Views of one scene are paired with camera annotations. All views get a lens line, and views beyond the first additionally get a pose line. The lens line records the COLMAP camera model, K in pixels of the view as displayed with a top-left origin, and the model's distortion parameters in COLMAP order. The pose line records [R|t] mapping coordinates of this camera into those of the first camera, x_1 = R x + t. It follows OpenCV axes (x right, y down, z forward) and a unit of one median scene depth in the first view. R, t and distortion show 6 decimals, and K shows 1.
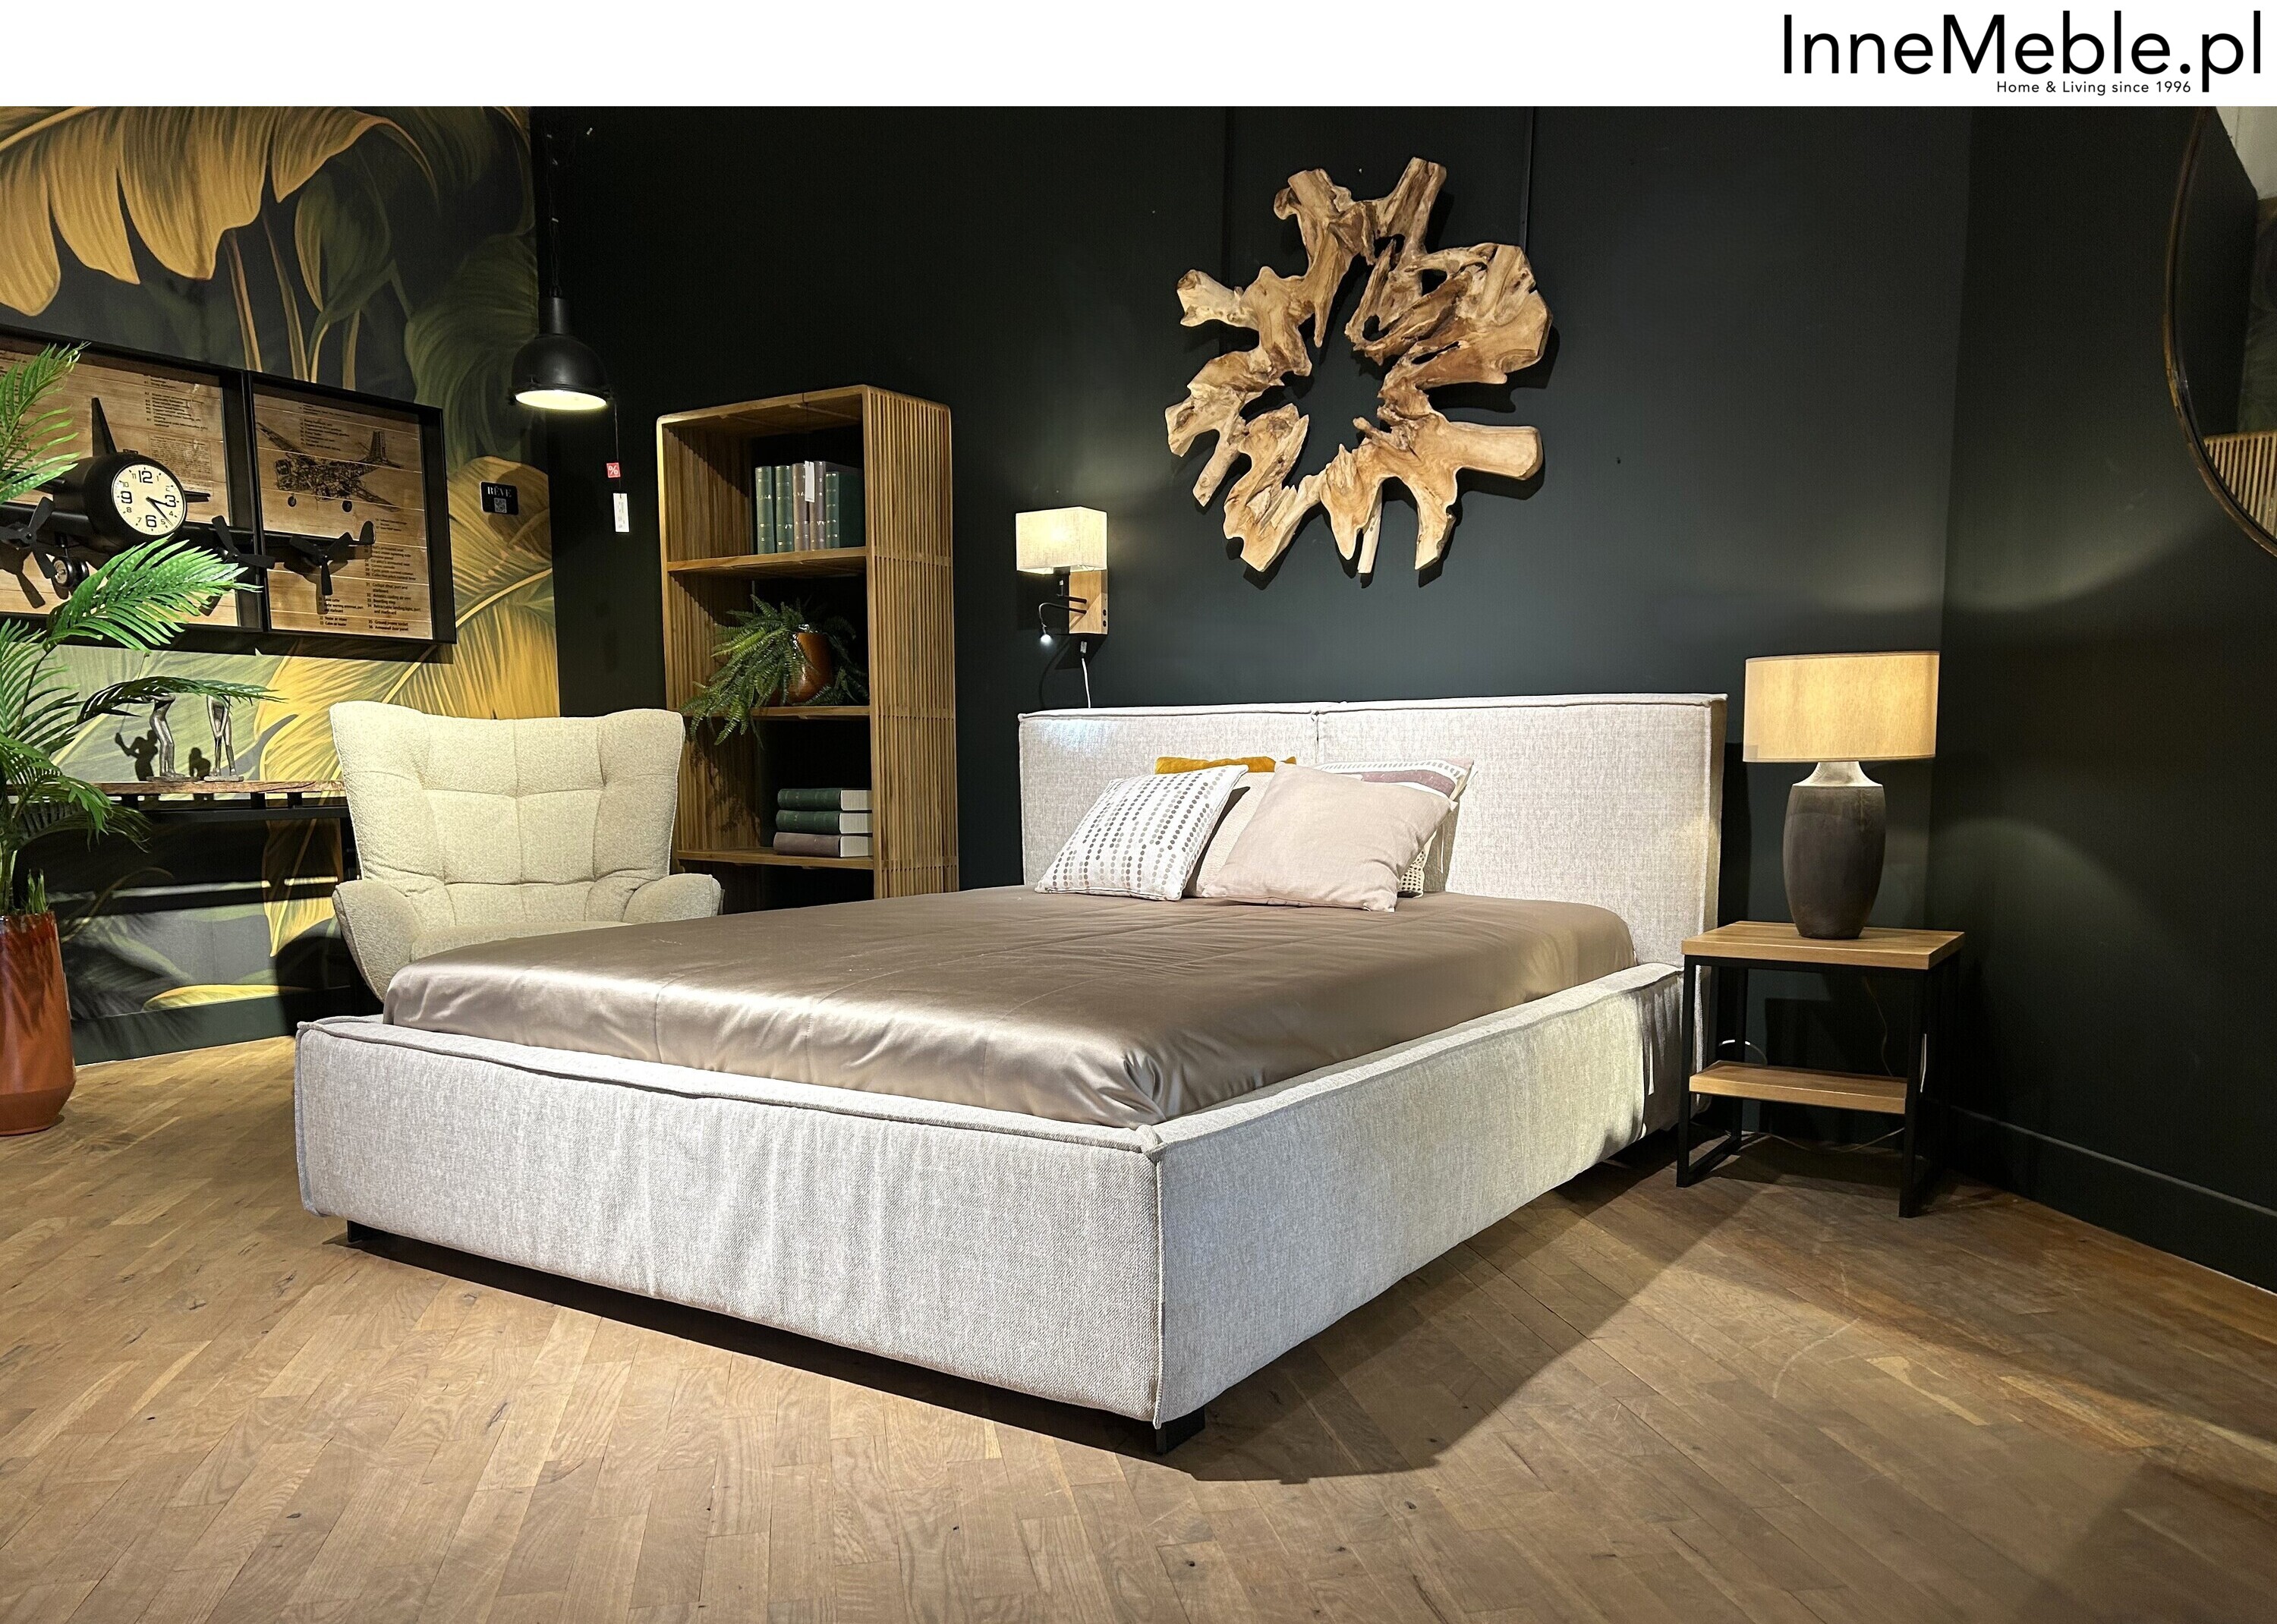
lens RADIAL K [[1740.4, 0, 1134.4], [0, 1740.4, 965.4], [0, 0, 1]] dist [0.059409, -0.068024]
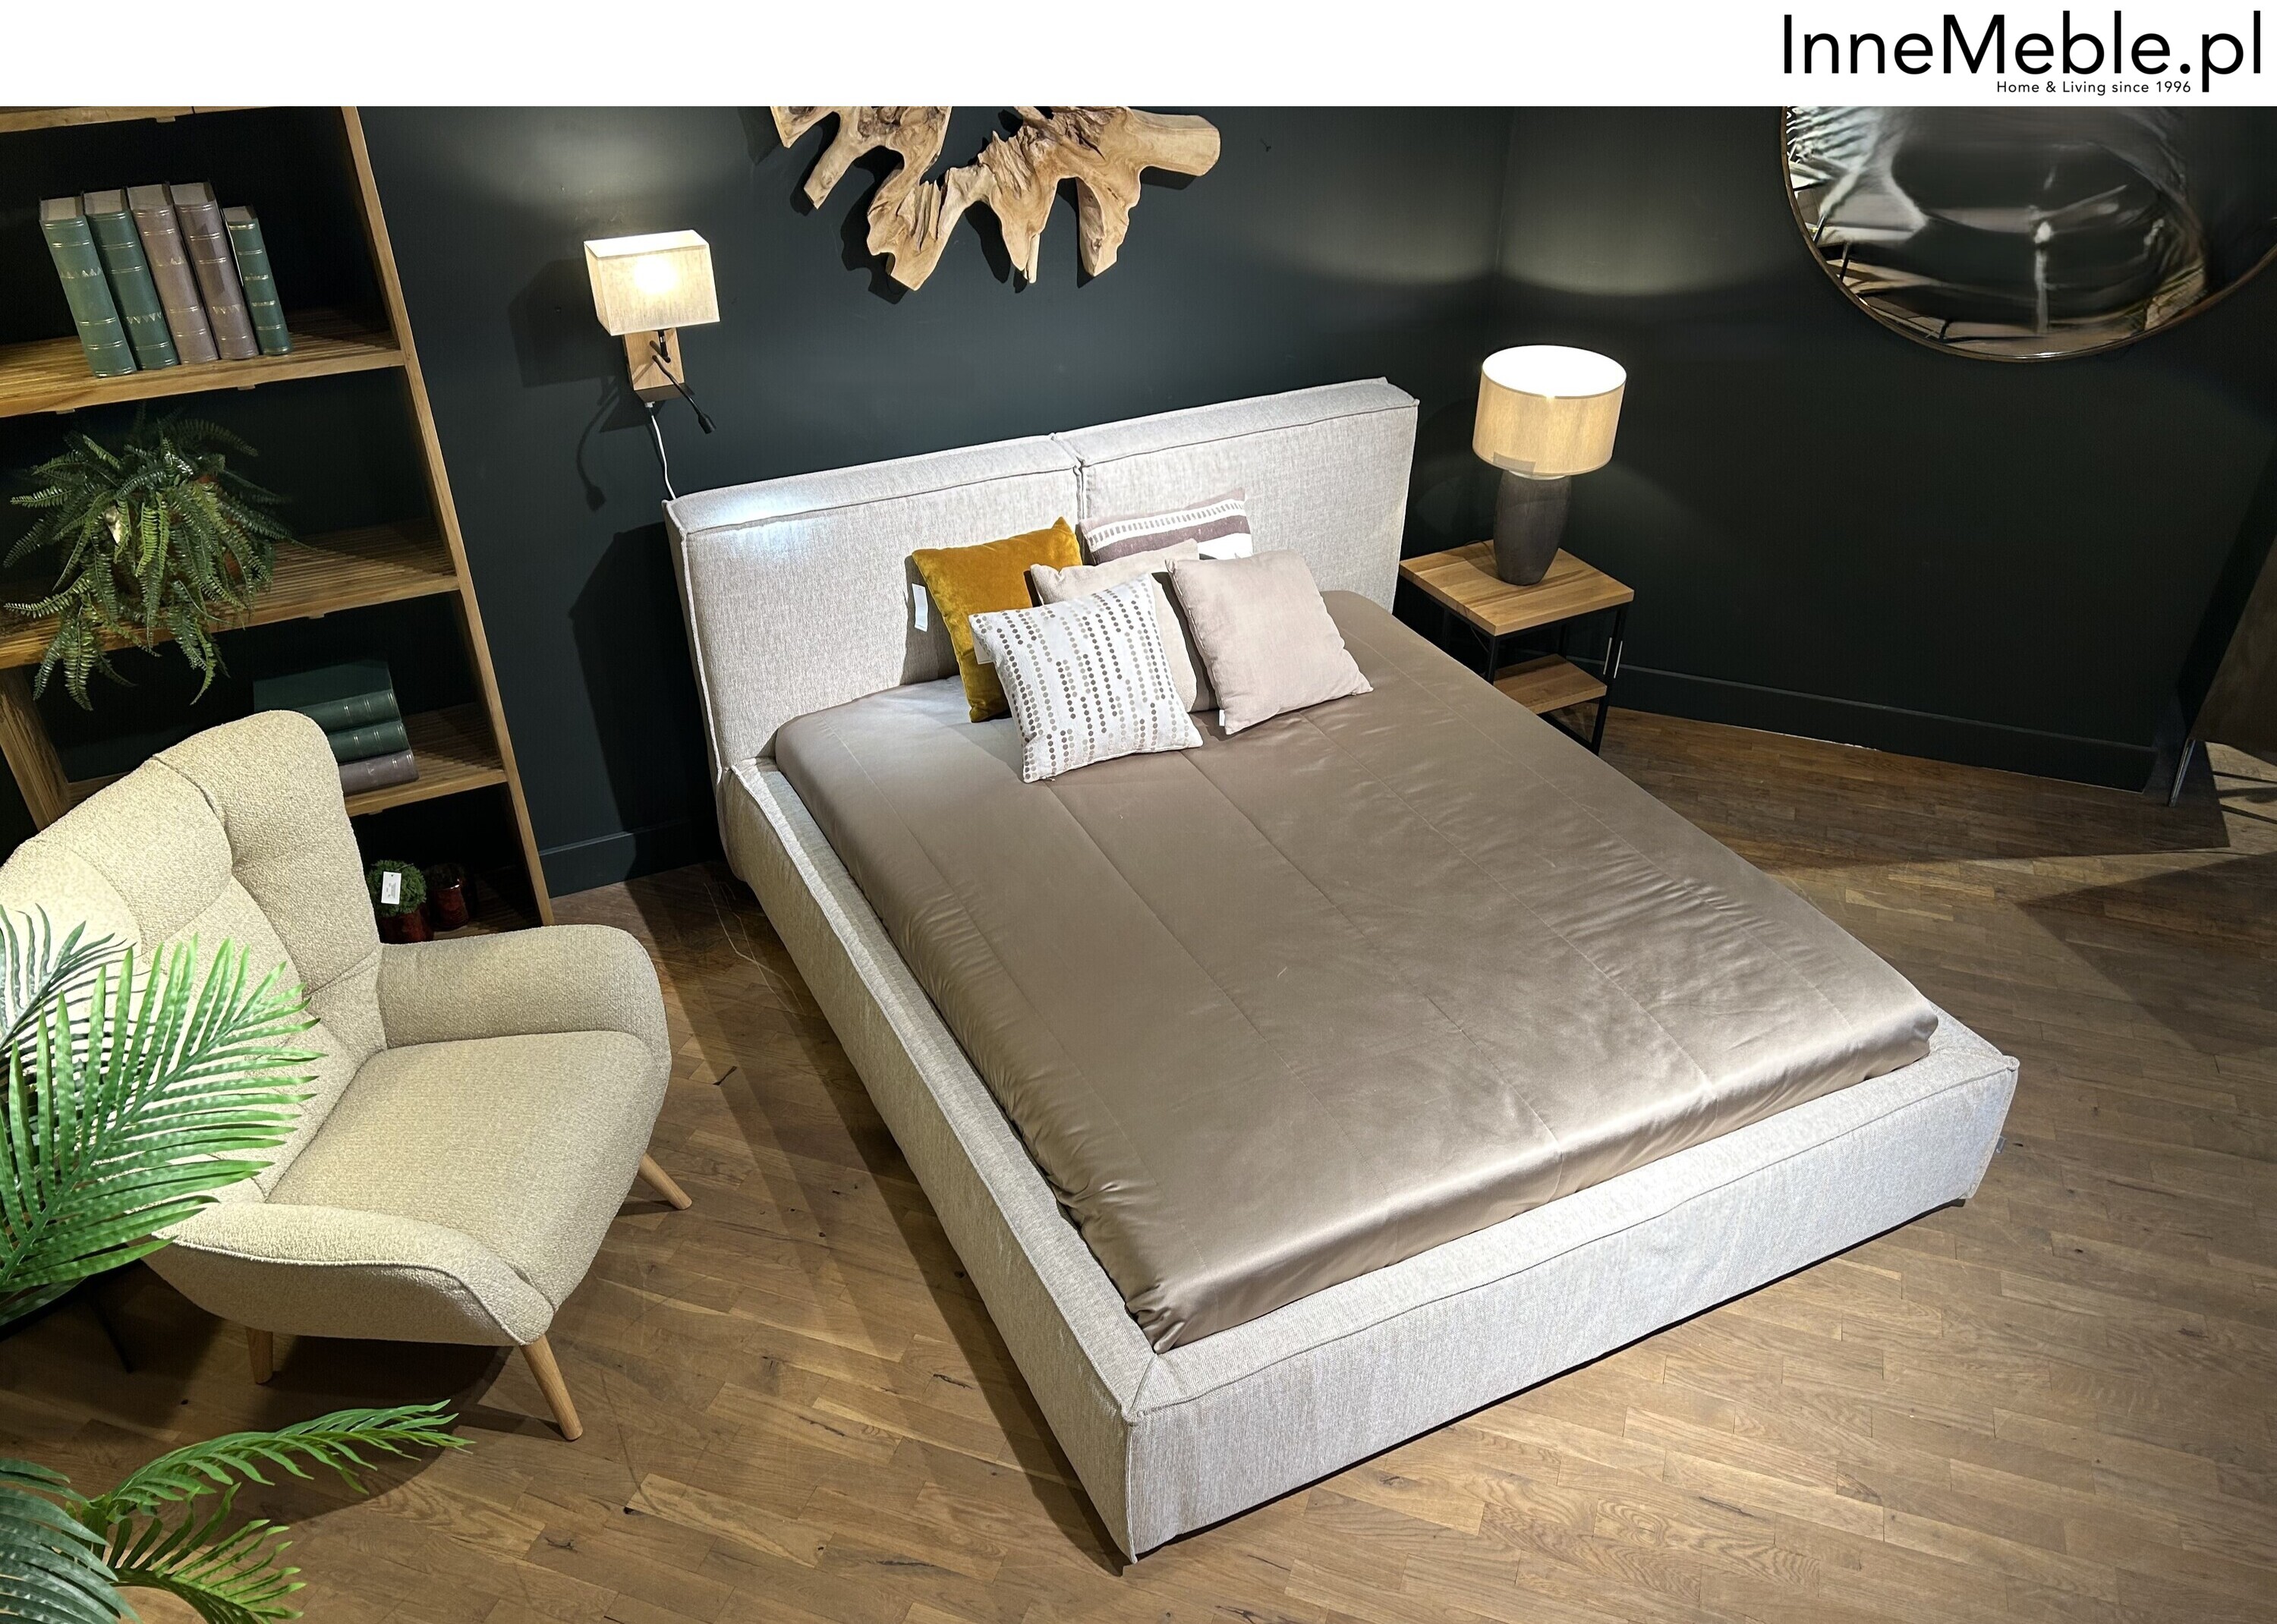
lens RADIAL K [[1740.4, 0, 1134.4], [0, 1740.4, 965.4], [0, 0, 1]] dist [0.059409, -0.068024]
pose [[0.484684, -0.522778, 0.701274, -0.790514], [0.101528, 0.829946, 0.548527, -0.503021], [-0.868777, -0.194663, 0.455338, 0.556171]]
